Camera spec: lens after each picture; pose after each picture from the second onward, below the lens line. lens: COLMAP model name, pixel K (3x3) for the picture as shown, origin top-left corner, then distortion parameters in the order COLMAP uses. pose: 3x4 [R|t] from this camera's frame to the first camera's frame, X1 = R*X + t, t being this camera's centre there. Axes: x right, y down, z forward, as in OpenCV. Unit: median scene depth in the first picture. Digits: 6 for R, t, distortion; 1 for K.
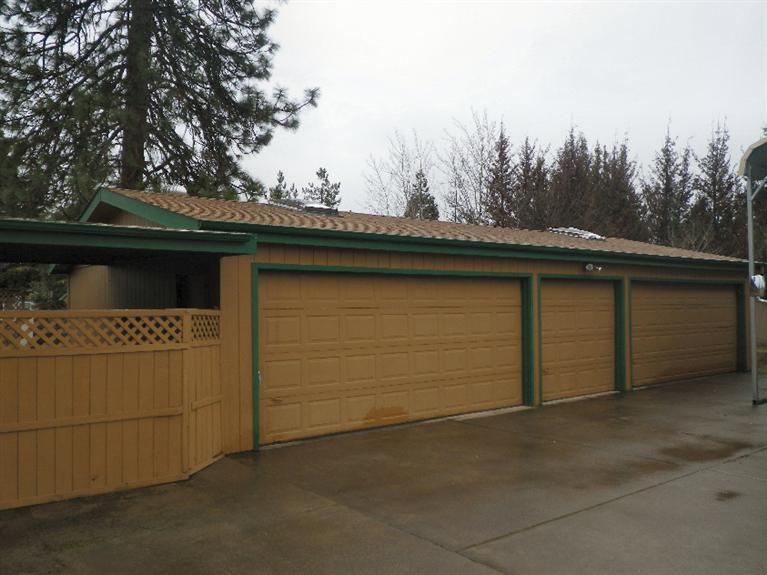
lens RADIAL K [[623.5, 0, 383.5], [0, 623.5, 287.5], [0, 0, 1]] dist [0.003984, 0.002689]
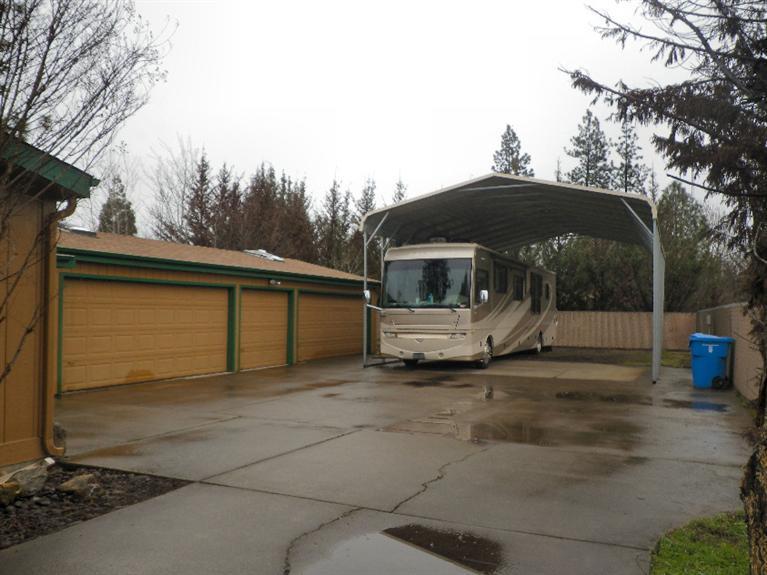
lens RADIAL K [[623.5, 0, 383.5], [0, 623.5, 287.5], [0, 0, 1]] dist [0.003984, 0.002689]
pose [[0.879884, 0.035109, 0.473889, -0.061109], [-0.030528, 0.999383, -0.017358, -0.000027], [-0.474206, 0.000806, 0.880414, -0.186686]]
